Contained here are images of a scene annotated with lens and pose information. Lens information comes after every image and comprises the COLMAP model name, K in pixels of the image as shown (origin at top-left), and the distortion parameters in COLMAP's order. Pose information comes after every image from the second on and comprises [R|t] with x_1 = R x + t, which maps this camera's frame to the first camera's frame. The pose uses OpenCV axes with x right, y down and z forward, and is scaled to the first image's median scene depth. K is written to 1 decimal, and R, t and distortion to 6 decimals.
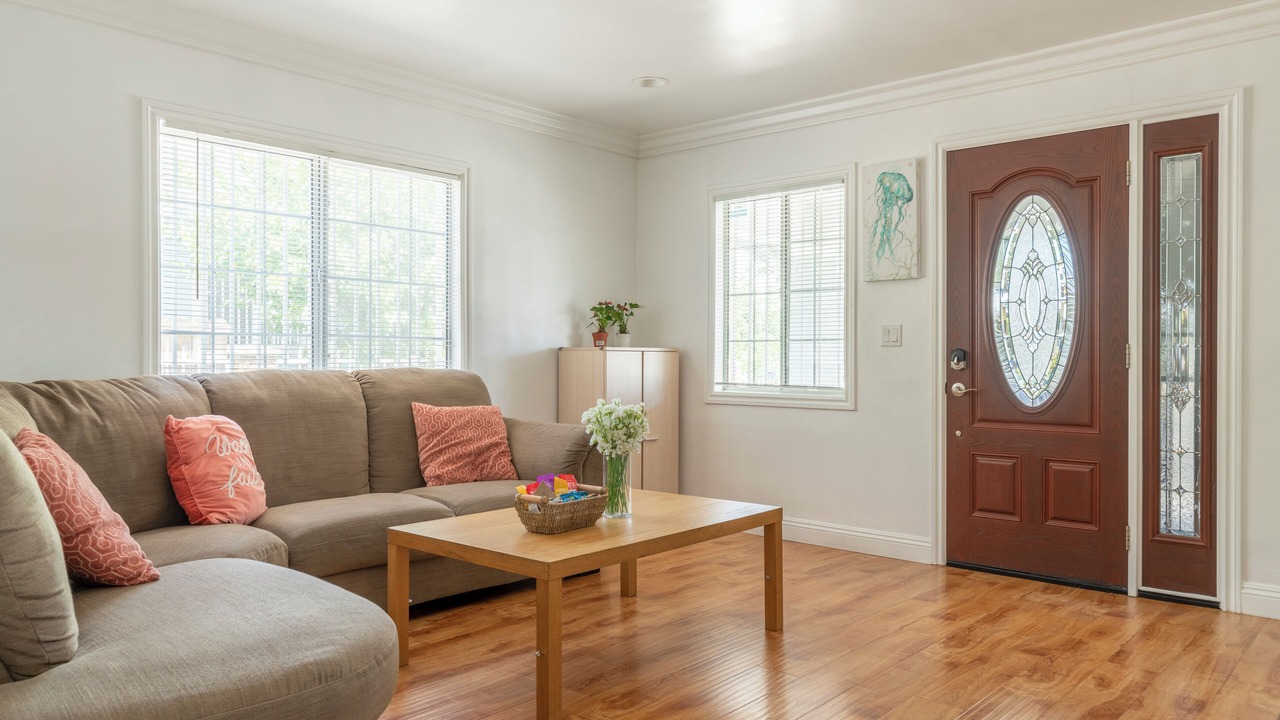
lens RADIAL K [[896.2, 0, 607.9], [0, 896.2, 360.2], [0, 0, 1]] dist [0.001387, -0.001876]
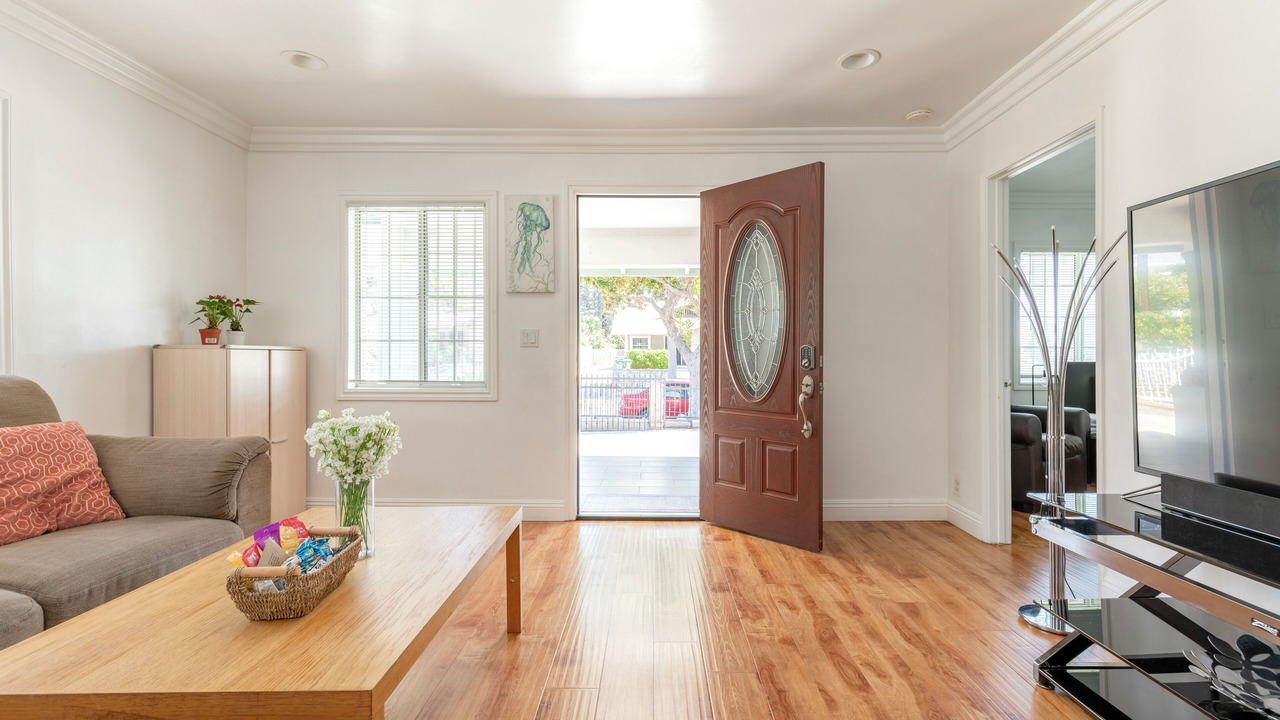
lens RADIAL K [[583.6, 0, 640.0], [0, 583.6, 360.0], [0, 0, 1]] dist [0.010941, -0.001104]
pose [[0.734076, -0.006190, 0.679039, -0.116771], [0.002365, 0.999976, 0.006559, -0.002885], [-0.679063, -0.003209, 0.734073, 0.331114]]
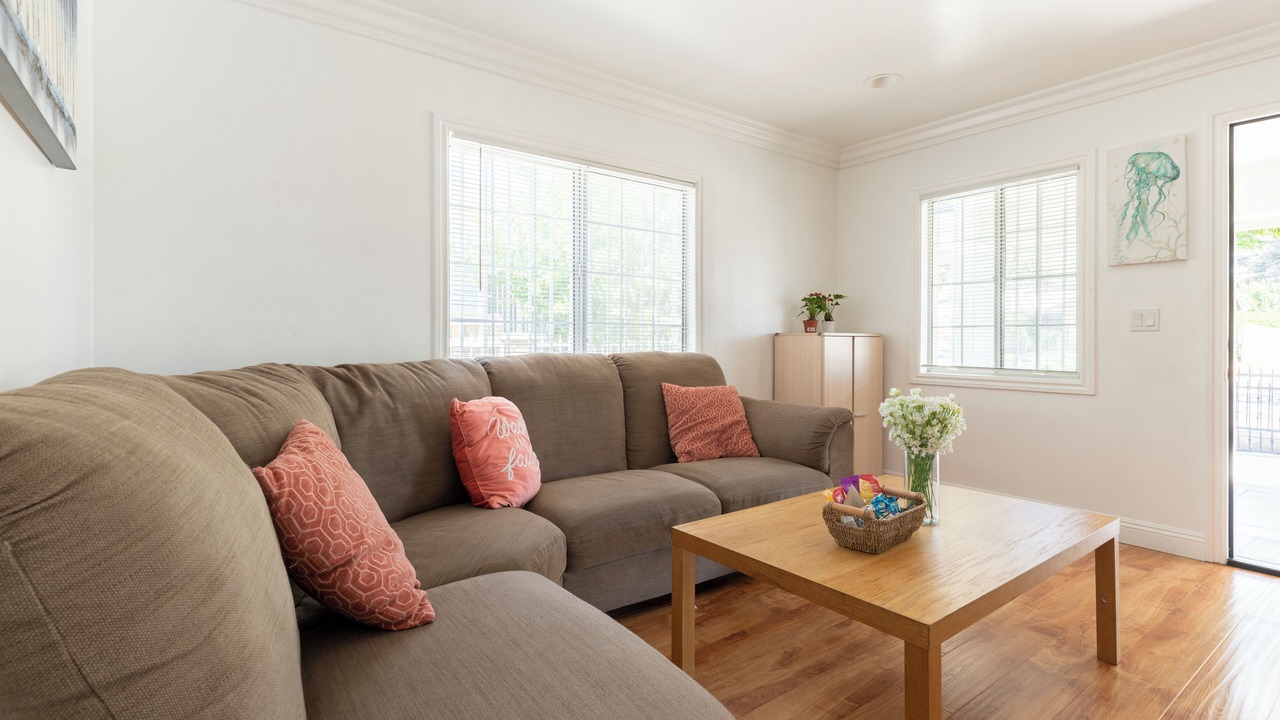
lens RADIAL K [[586.2, 0, 623.7], [0, 586.2, 341.5], [0, 0, 1]] dist [-0.000663, -0.000832]
pose [[0.981761, 0.000159, -0.190122, -0.125680], [-0.000640, 0.999997, -0.002467, -0.002095], [0.190121, 0.002543, 0.981757, 0.277984]]
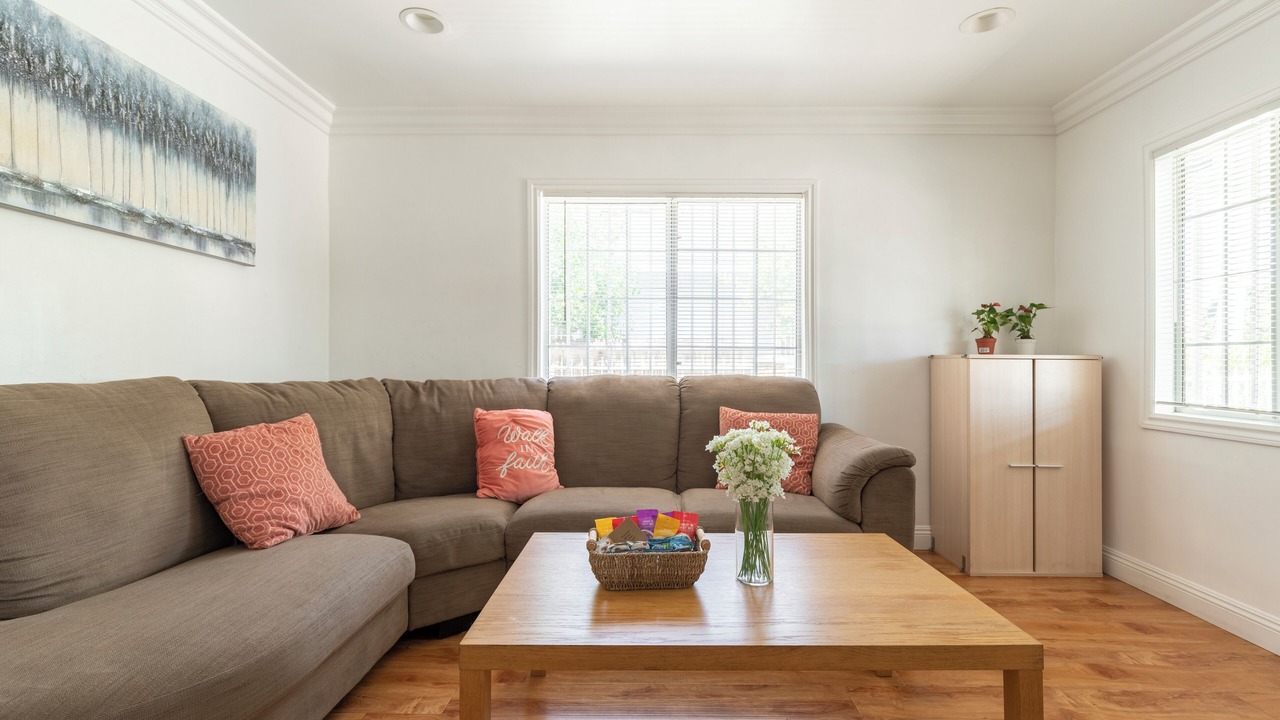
lens RADIAL K [[568.9, 0, 636.2], [0, 568.9, 358.1], [0, 0, 1]] dist [0.002793, 0.000167]
pose [[0.679252, -0.002225, -0.733902, 0.214915], [-0.006629, 0.999936, -0.009166, -0.004775], [0.733875, 0.011091, 0.679194, 0.450100]]
